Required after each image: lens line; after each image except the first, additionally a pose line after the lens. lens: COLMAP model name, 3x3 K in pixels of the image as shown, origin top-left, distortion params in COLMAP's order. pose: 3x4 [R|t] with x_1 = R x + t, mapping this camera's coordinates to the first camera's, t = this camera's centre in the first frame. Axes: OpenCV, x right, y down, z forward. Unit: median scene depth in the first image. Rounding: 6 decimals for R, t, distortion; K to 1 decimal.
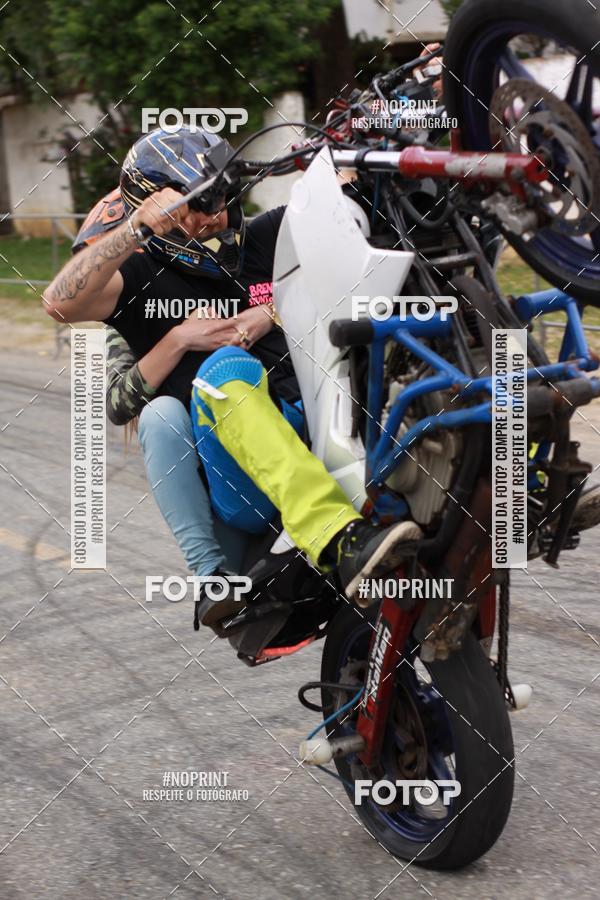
lens RADIAL K [[2093.0, 0, 319.7], [0, 2093.0, 449.9], [0, 0, 1]] dist [-0.070276, 0.026749]
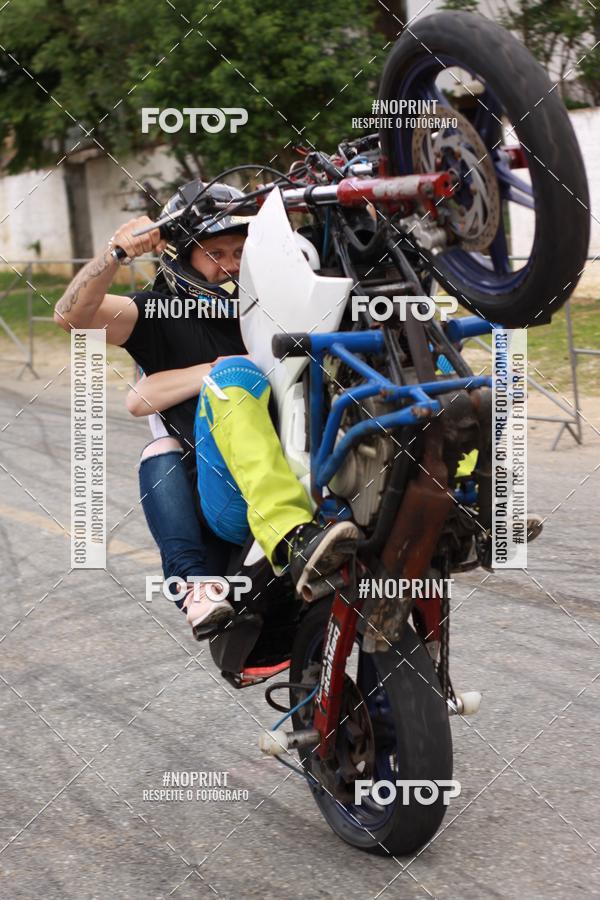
lens RADIAL K [[2093.0, 0, 319.7], [0, 2093.0, 449.9], [0, 0, 1]] dist [-0.070276, 0.026749]
pose [[0.999180, -0.002397, -0.040422, 0.029920], [0.001411, 0.999701, -0.024395, 0.029264], [0.040469, 0.024318, 0.998885, -0.158477]]
